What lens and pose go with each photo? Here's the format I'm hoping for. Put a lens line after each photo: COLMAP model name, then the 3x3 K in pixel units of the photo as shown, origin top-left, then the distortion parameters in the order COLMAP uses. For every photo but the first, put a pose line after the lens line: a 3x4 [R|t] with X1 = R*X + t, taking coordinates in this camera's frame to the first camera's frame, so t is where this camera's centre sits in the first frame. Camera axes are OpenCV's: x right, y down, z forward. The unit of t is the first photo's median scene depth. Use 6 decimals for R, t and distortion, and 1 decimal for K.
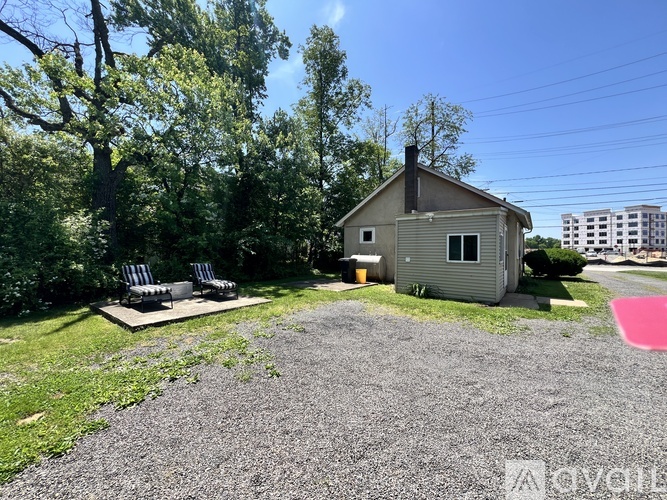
lens RADIAL K [[267.5, 0, 333.2], [0, 267.5, 250.2], [0, 0, 1]] dist [-0.000421, -0.000031]
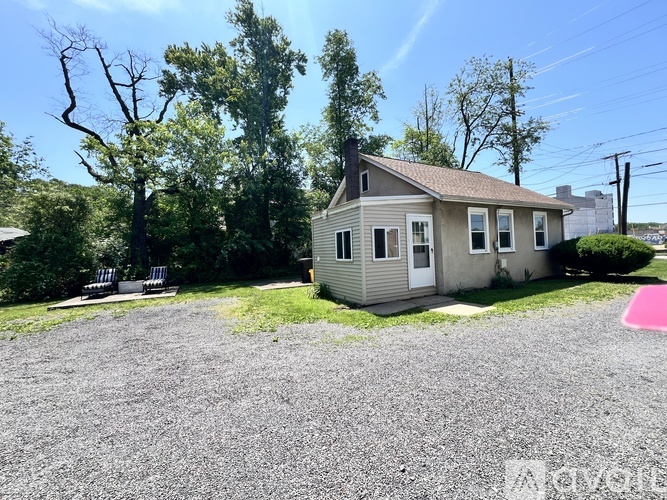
lens RADIAL K [[267.5, 0, 332.6], [0, 267.5, 249.0], [0, 0, 1]] dist [-0.000421, -0.000031]
pose [[0.905502, -0.044063, -0.422048, 0.360298], [0.044332, 0.998975, -0.009181, 0.004963], [0.422020, -0.010396, 0.906527, 0.063985]]
